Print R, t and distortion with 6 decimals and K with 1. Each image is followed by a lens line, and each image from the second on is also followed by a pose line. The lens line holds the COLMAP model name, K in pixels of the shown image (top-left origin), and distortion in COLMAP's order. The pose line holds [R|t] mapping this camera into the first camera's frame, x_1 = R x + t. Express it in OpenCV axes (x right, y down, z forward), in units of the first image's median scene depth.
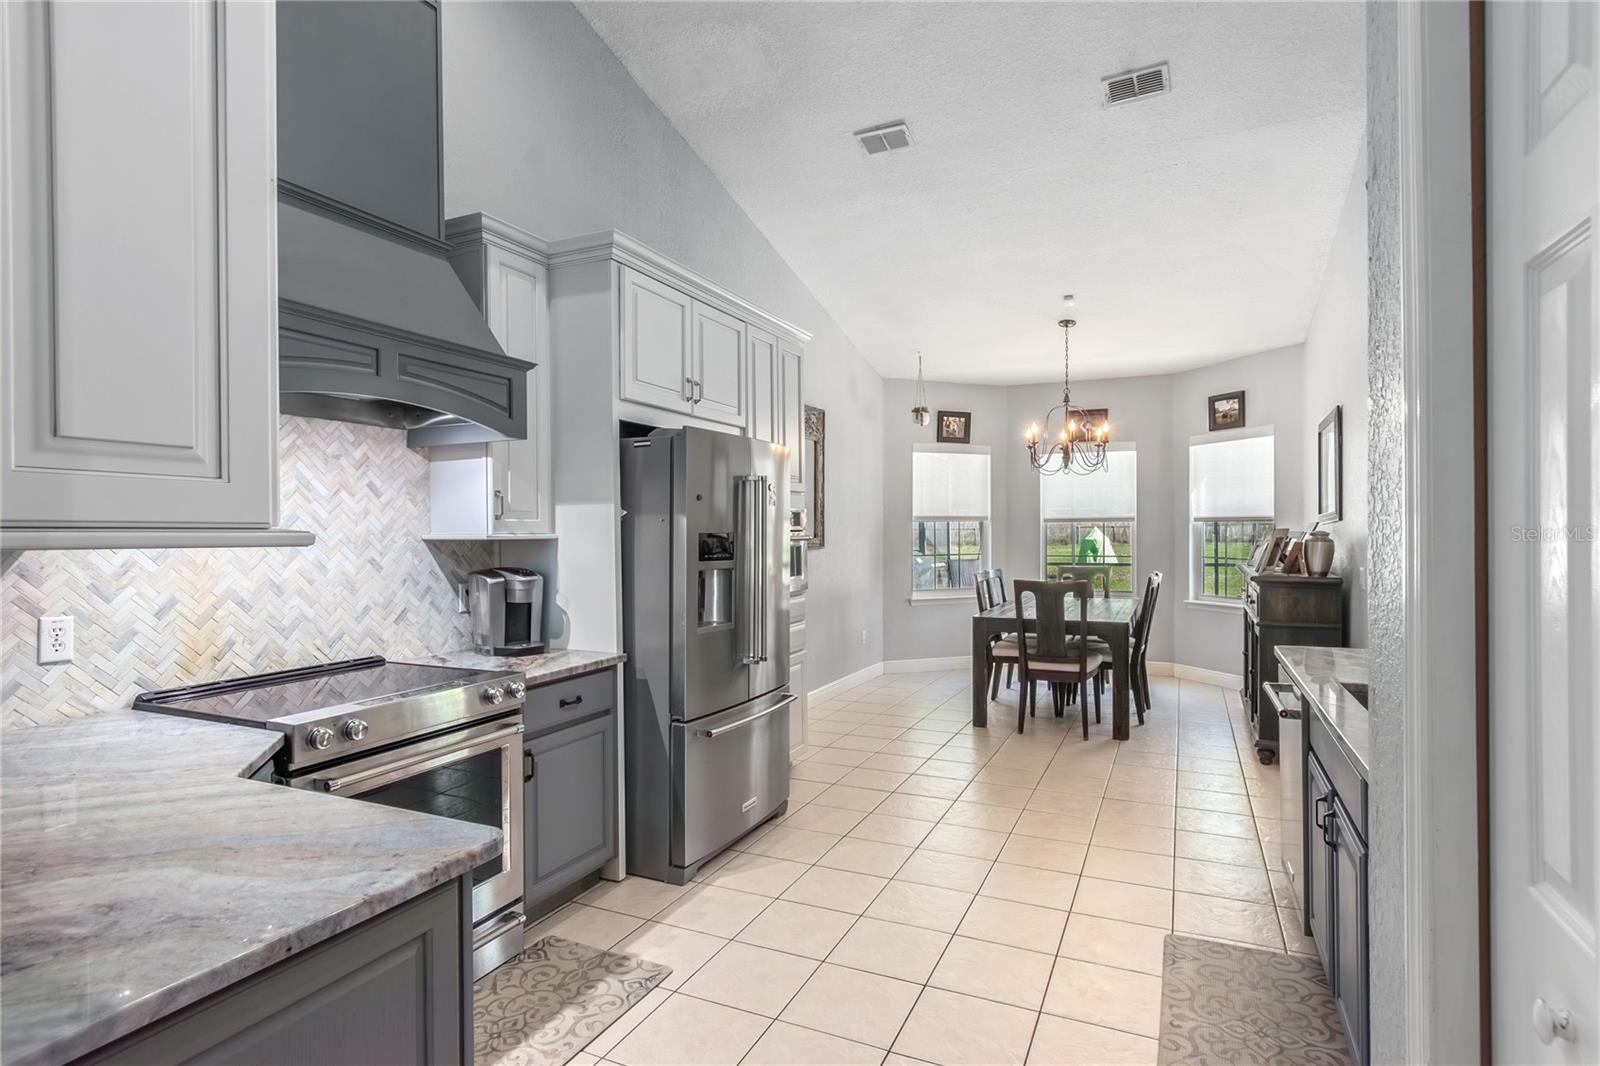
lens RADIAL K [[833.5, 0, 794.9], [0, 833.5, 561.2], [0, 0, 1]] dist [0.002727, 0.000486]
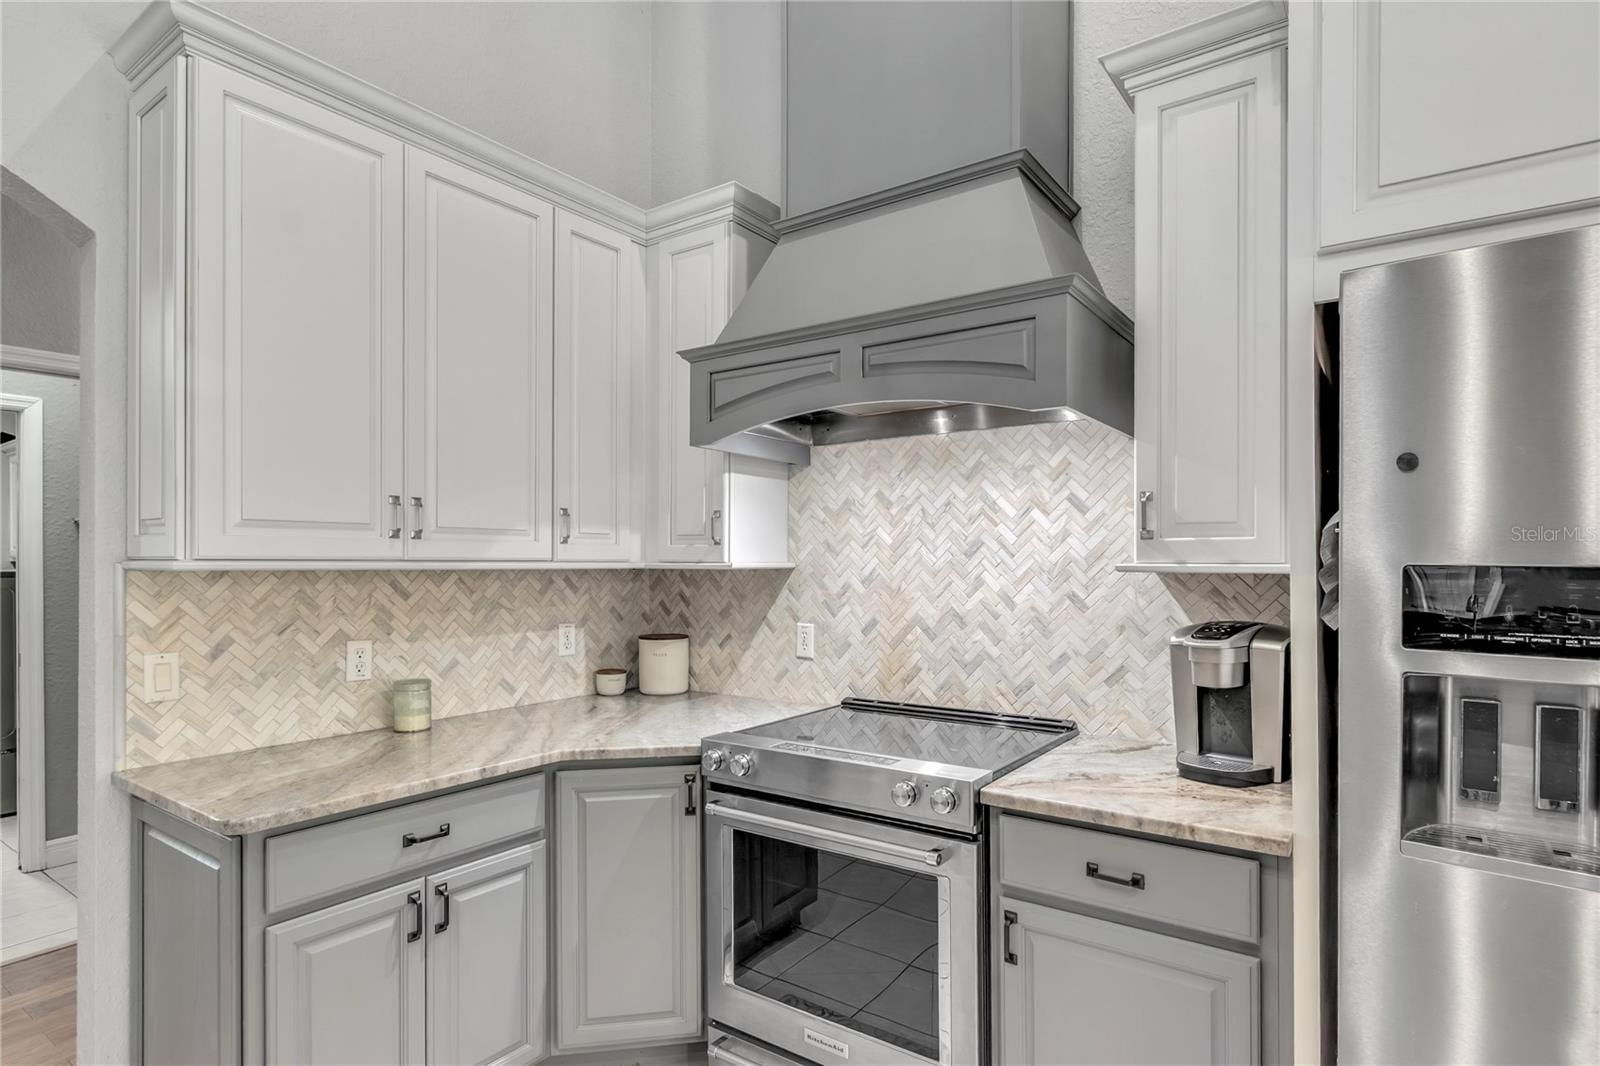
lens RADIAL K [[833.5, 0, 794.9], [0, 833.5, 561.2], [0, 0, 1]] dist [0.002727, 0.000486]
pose [[-0.183334, 0.009066, -0.983009, 0.313607], [-0.030610, 0.999420, 0.014926, -0.038877], [0.982574, 0.032827, -0.182950, 0.942455]]
